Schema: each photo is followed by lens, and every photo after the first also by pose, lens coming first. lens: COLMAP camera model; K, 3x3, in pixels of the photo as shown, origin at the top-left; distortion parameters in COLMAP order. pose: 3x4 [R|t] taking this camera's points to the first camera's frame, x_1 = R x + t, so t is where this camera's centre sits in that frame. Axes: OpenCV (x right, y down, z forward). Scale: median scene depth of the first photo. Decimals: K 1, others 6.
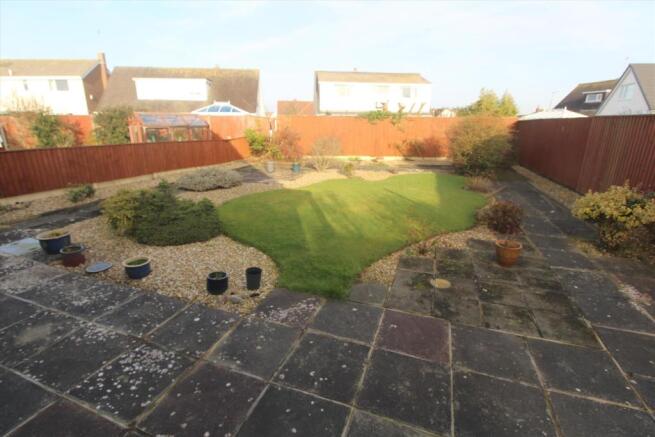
lens RADIAL K [[307.2, 0, 331.3], [0, 307.2, 217.4], [0, 0, 1]] dist [-0.009982, -0.004912]
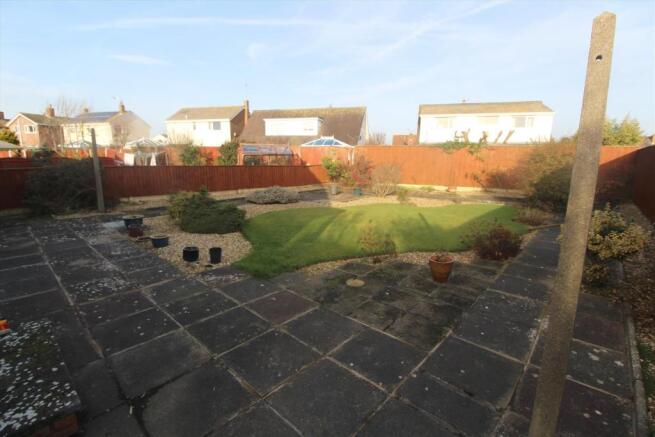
lens RADIAL K [[307.2, 0, 327.5], [0, 307.2, 216.3], [0, 0, 1]] dist [-0.009982, -0.004912]
pose [[0.925065, 0.075311, -0.372267, 0.505234], [-0.114618, 0.989803, -0.084578, 0.065665], [0.362102, 0.120909, 0.924264, -0.055656]]
